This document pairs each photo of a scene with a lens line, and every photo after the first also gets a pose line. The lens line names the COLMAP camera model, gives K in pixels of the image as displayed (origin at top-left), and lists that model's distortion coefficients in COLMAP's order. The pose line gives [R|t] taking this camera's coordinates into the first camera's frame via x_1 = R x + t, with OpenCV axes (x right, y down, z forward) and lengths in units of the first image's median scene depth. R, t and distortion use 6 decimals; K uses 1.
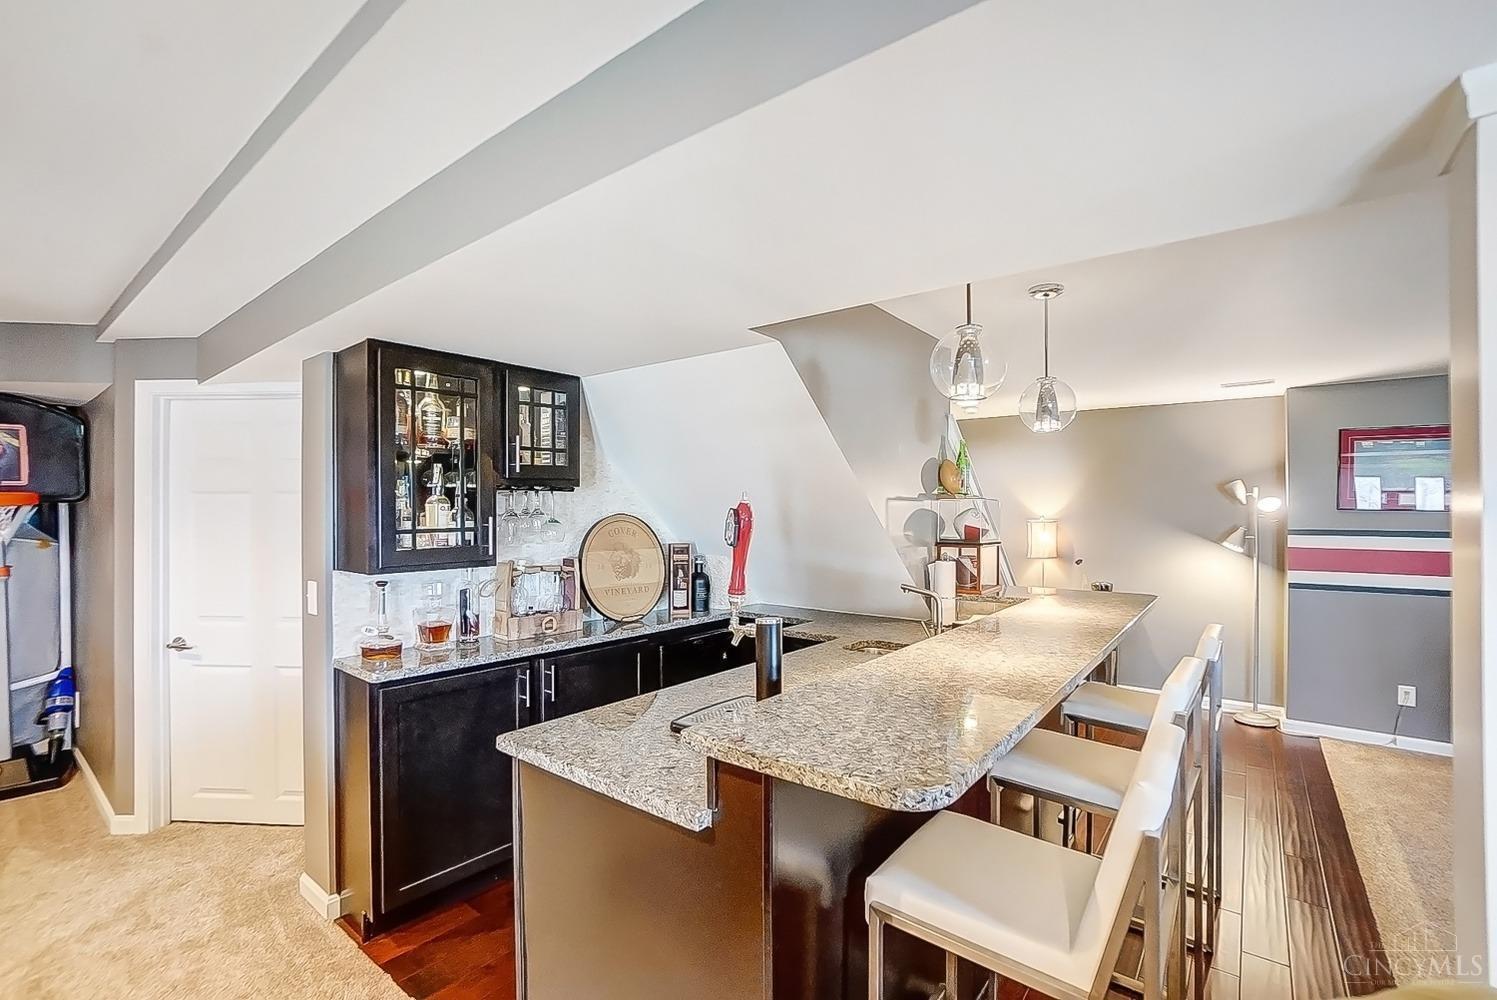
lens RADIAL K [[652.3, 0, 739.7], [0, 652.3, 511.6], [0, 0, 1]] dist [-0.032759, 0.000238]
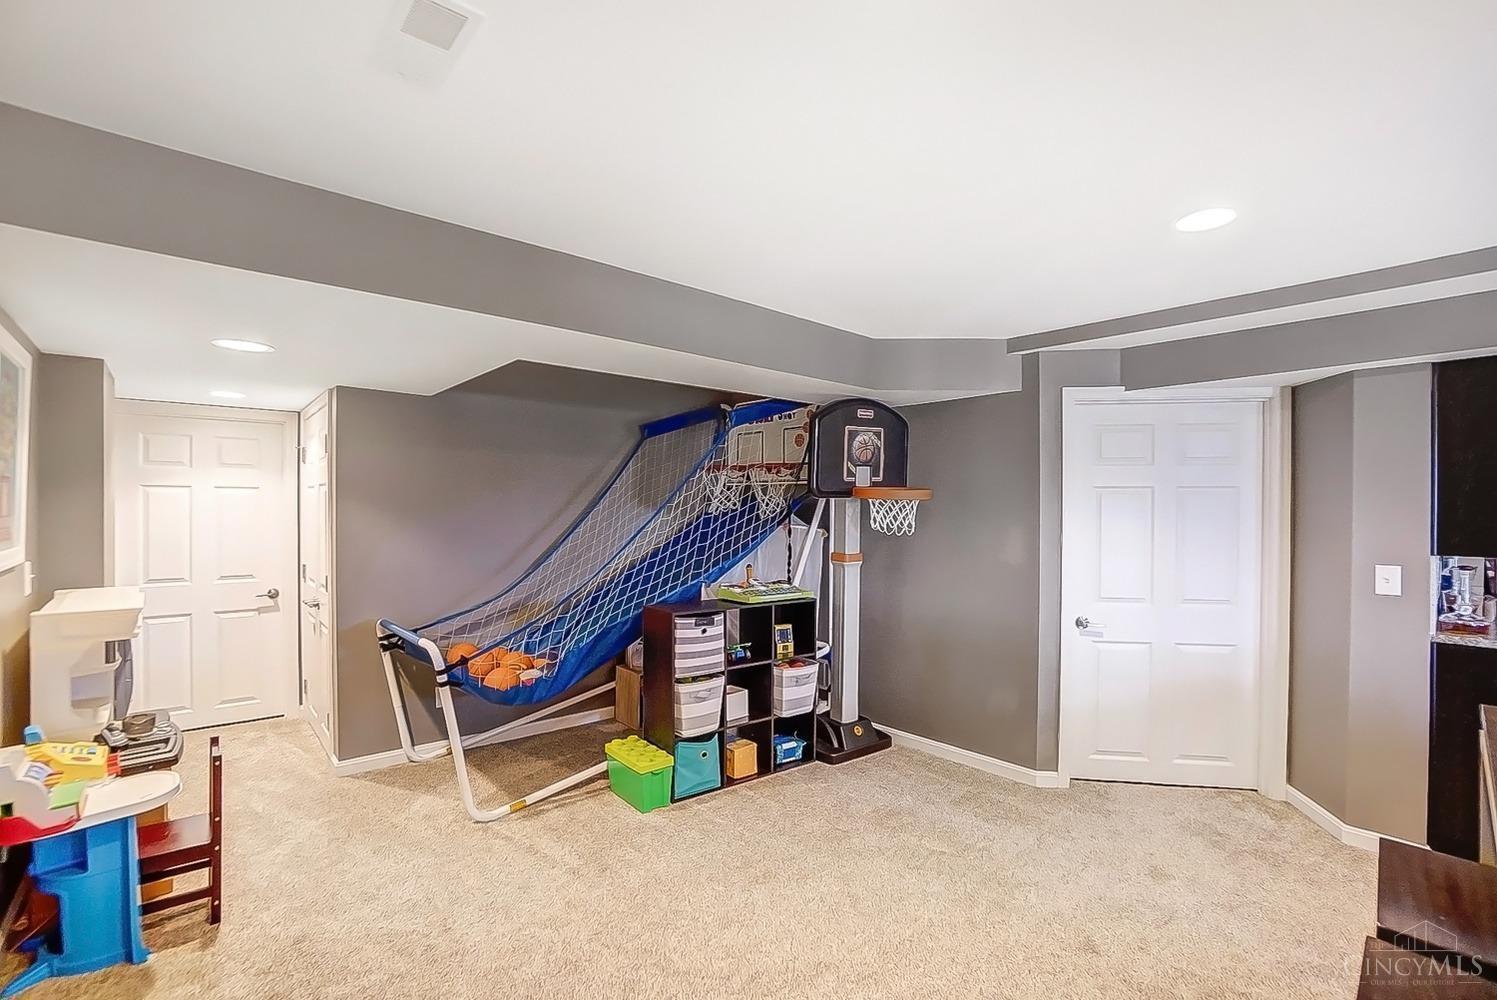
lens RADIAL K [[652.3, 0, 739.7], [0, 652.3, 511.6], [0, 0, 1]] dist [-0.032759, 0.000238]
pose [[0.983455, 0.002770, -0.181130, -1.376945], [-0.001735, 0.999981, 0.005871, 0.007920], [0.181143, -0.005460, 0.983442, -0.249481]]
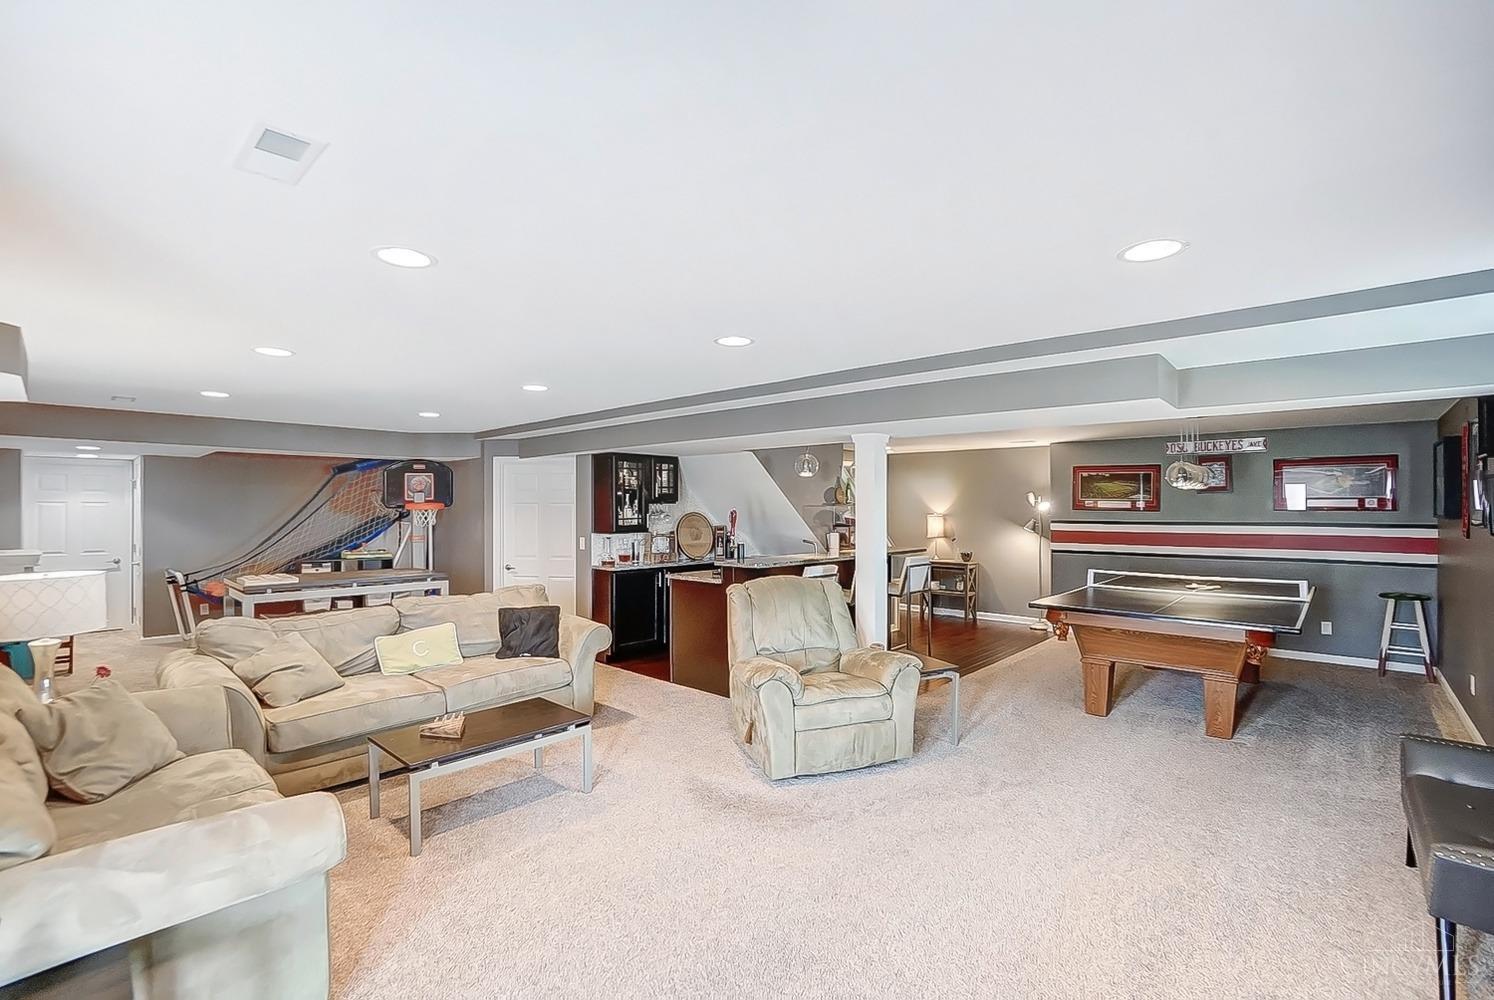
lens RADIAL K [[665.2, 0, 725.6], [0, 665.2, 507.4], [0, 0, 1]] dist [-0.038648, 0.013838]
pose [[0.994382, -0.000950, -0.105850, 0.201083], [0.000819, 0.999999, -0.001284, -0.011859], [0.105851, 0.001190, 0.994381, -1.491682]]
